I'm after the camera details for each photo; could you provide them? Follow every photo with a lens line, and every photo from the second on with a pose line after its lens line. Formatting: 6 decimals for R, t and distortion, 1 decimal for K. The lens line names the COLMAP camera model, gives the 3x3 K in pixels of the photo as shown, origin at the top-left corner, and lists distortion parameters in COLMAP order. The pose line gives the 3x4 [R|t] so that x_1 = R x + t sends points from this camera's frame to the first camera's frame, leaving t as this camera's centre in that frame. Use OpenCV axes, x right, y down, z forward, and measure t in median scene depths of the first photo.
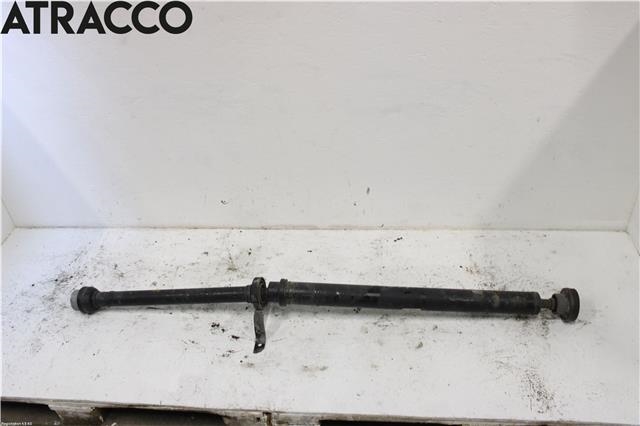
lens RADIAL K [[583.7, 0, 319.4], [0, 583.7, 210.8], [0, 0, 1]] dist [-0.061838, 0.000000]
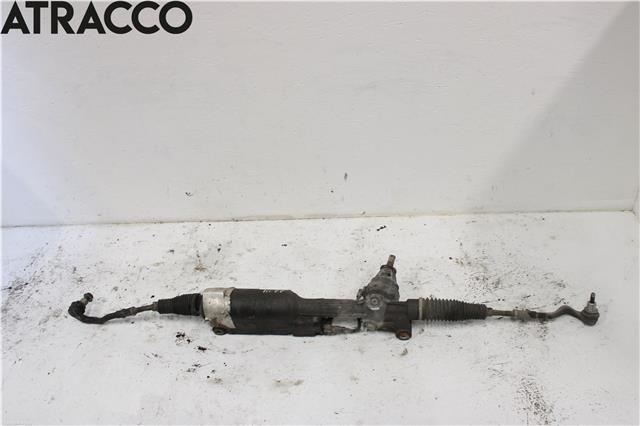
lens RADIAL K [[583.7, 0, 320.6], [0, 583.7, 215.4], [0, 0, 1]] dist [-0.061838, 0.000000]
pose [[0.999218, -0.039450, -0.002749, 0.048341], [0.039543, 0.996012, 0.079975, -0.051995], [-0.000417, -0.080021, 0.996793, 0.105504]]
